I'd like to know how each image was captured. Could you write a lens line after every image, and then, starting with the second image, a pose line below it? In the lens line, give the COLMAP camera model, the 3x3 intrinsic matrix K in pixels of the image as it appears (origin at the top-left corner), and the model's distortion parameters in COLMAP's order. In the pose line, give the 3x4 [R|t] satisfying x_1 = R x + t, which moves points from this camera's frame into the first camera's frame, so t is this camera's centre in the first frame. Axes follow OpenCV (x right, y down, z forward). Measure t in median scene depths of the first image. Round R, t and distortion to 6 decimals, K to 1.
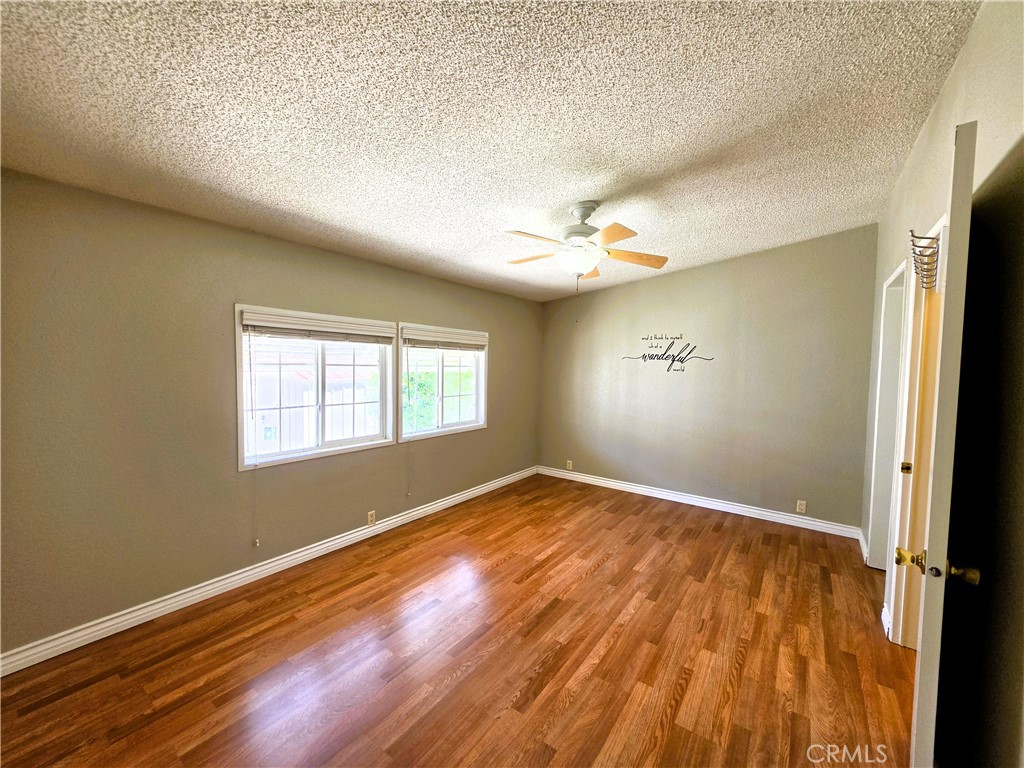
lens RADIAL K [[411.3, 0, 511.8], [0, 411.3, 388.7], [0, 0, 1]] dist [-0.001157, -0.000085]
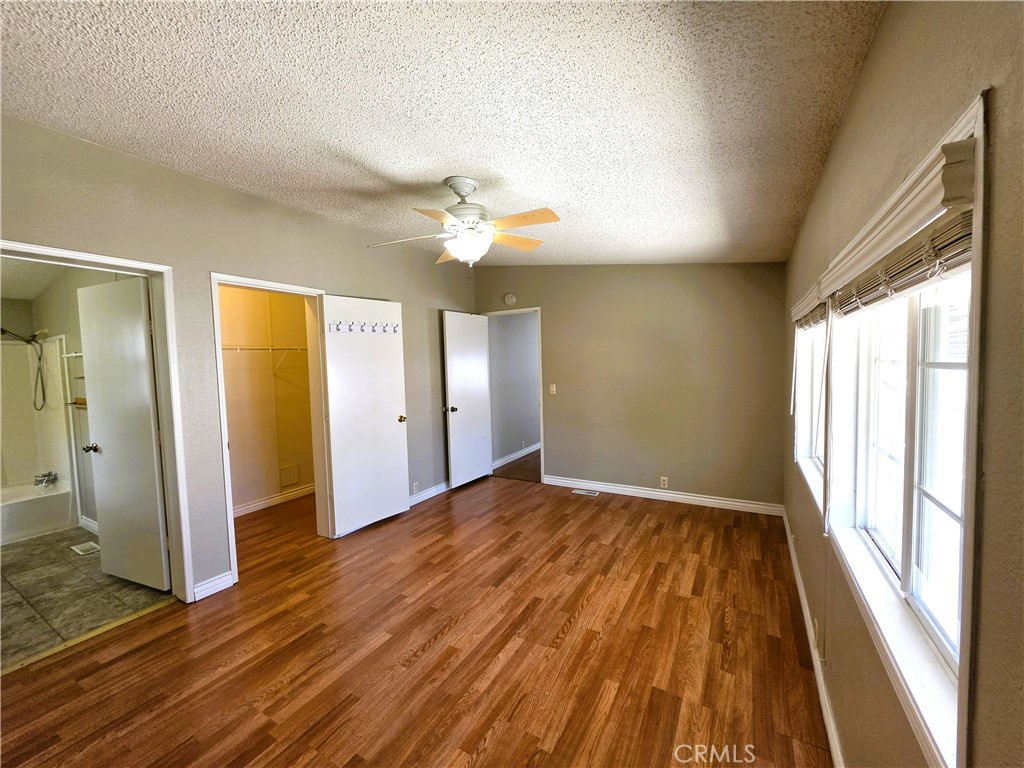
lens RADIAL K [[411.3, 0, 512.5], [0, 411.3, 382.9], [0, 0, 1]] dist [-0.001157, -0.000085]
pose [[-0.994858, 0.012109, -0.100549, 0.153223], [0.001501, 0.994480, 0.104917, -0.105906], [0.101265, 0.104227, -0.989385, 1.817283]]
